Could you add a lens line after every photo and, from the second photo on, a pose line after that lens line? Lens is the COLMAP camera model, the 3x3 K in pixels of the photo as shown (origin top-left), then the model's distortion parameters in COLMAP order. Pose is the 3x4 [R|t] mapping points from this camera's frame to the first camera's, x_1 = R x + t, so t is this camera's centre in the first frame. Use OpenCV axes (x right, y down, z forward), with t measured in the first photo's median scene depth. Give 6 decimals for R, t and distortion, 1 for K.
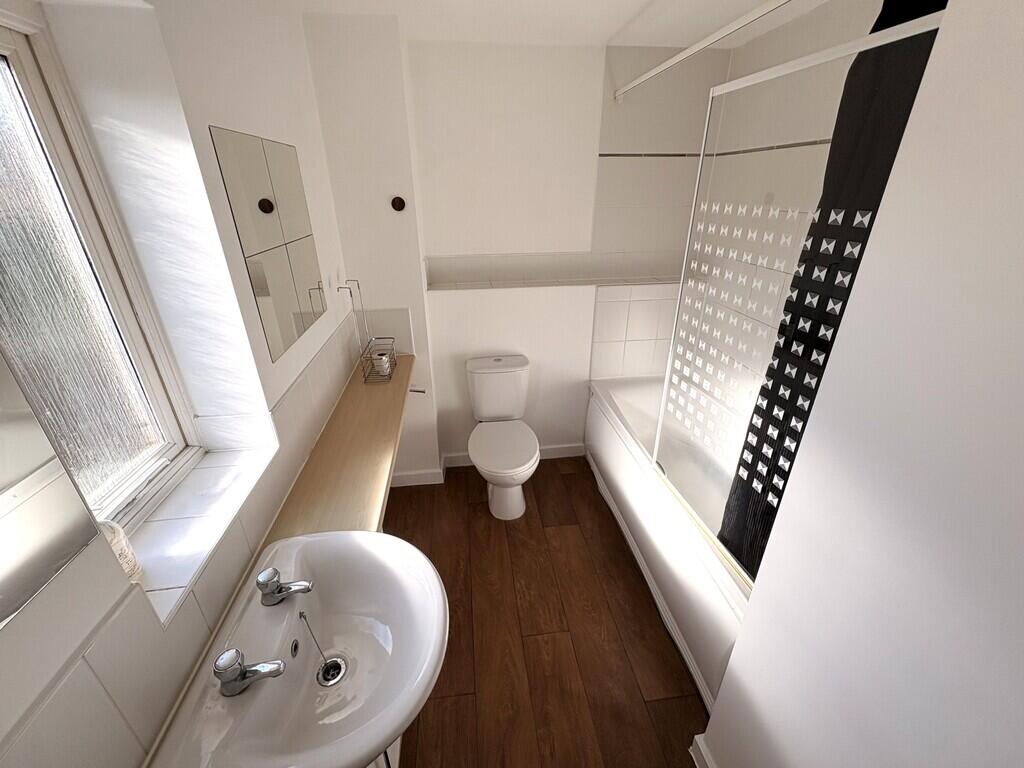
lens RADIAL K [[419.1, 0, 510.2], [0, 419.1, 382.6], [0, 0, 1]] dist [0.001169, -0.000211]
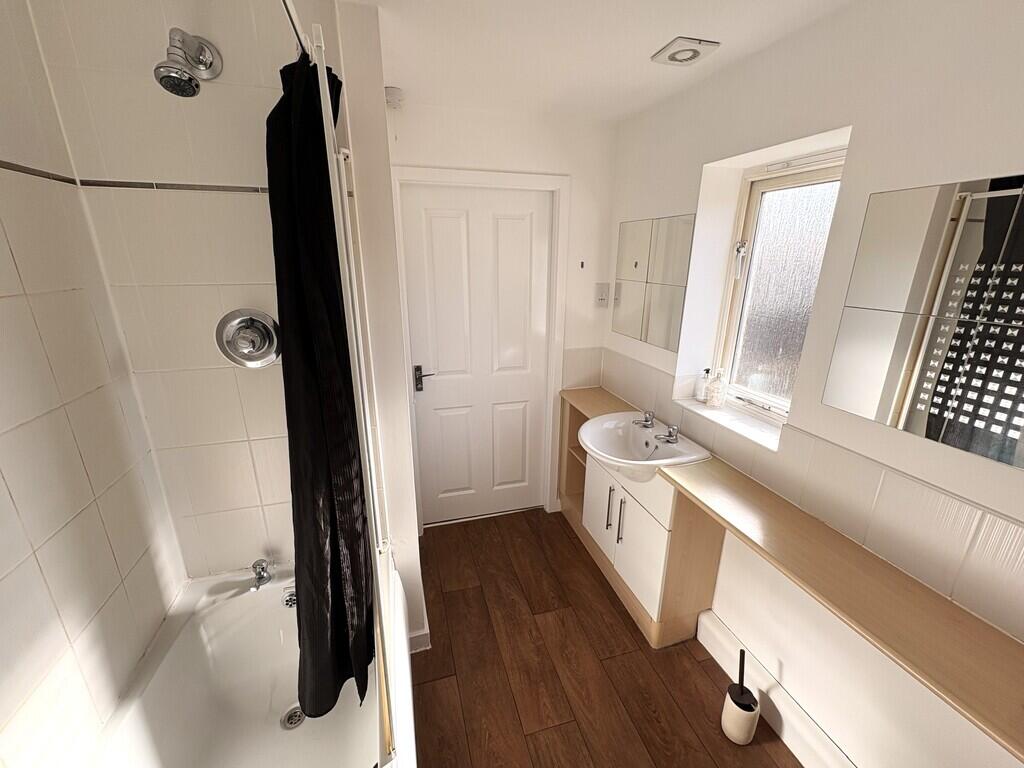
lens RADIAL K [[419.1, 0, 508.9], [0, 419.1, 386.0], [0, 0, 1]] dist [0.001169, -0.000211]
pose [[-0.987052, 0.049739, -0.152494, 0.289722], [-0.065840, 0.741289, 0.667949, -0.554875], [0.146265, 0.669341, -0.728416, 1.226453]]
